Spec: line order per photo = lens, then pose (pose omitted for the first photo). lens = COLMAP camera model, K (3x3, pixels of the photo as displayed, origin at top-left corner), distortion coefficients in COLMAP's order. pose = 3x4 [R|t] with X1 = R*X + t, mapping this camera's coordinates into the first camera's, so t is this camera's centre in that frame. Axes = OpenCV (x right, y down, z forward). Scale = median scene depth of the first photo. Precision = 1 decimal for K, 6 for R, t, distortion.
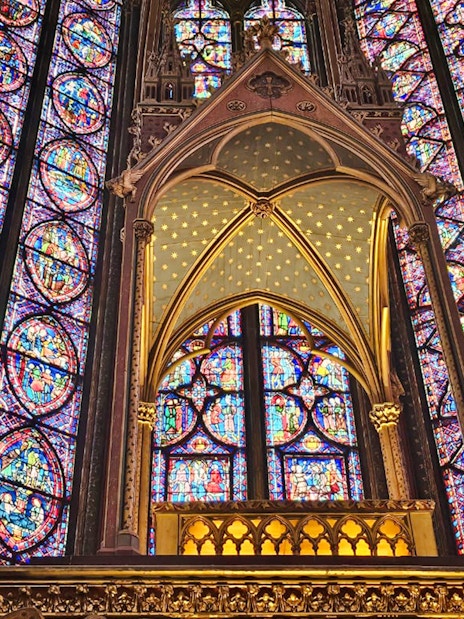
lens RADIAL K [[918.9, 0, 209.9], [0, 918.9, 309.6], [0, 0, 1]] dist [0.120045, -0.078602]
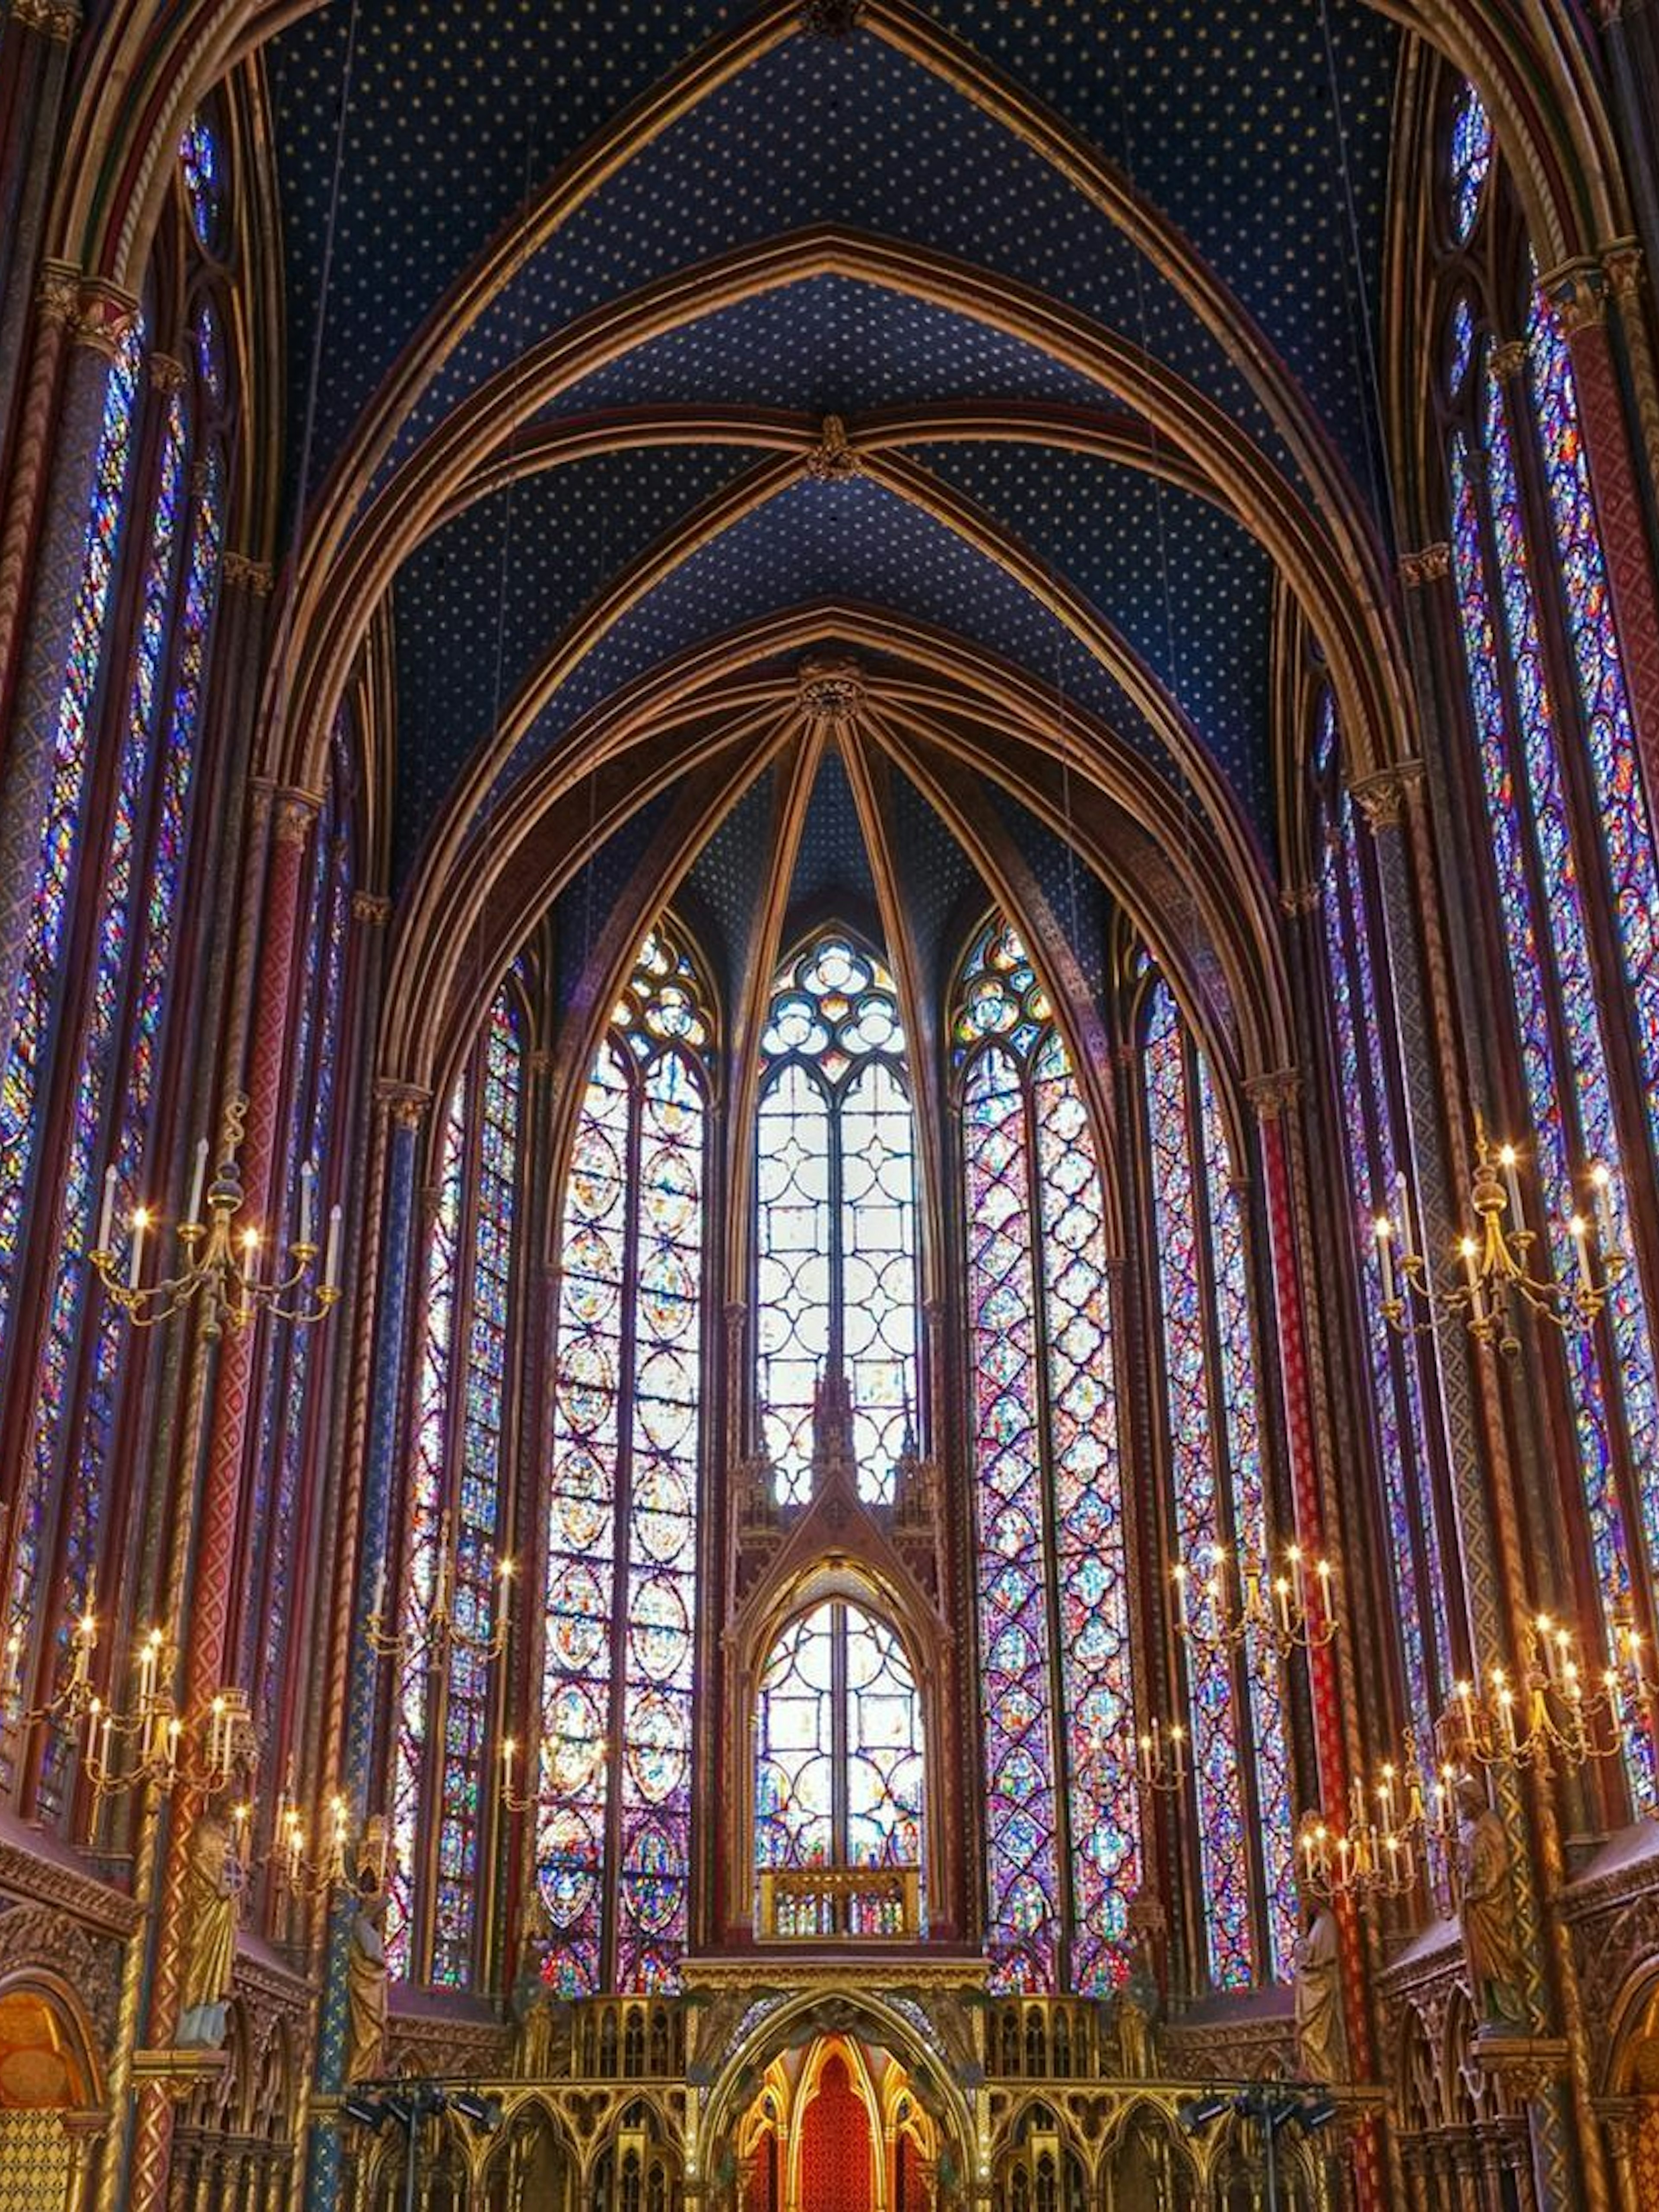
lens RADIAL K [[1945.9, 0, 831.0], [0, 1945.9, 1204.1], [0, 0, 1]] dist [0.005978, -0.000936]
pose [[0.999122, -0.014612, -0.039252, 0.127478], [0.027554, 0.935124, 0.353247, -1.157453], [0.031544, -0.354019, 0.934706, -1.007565]]
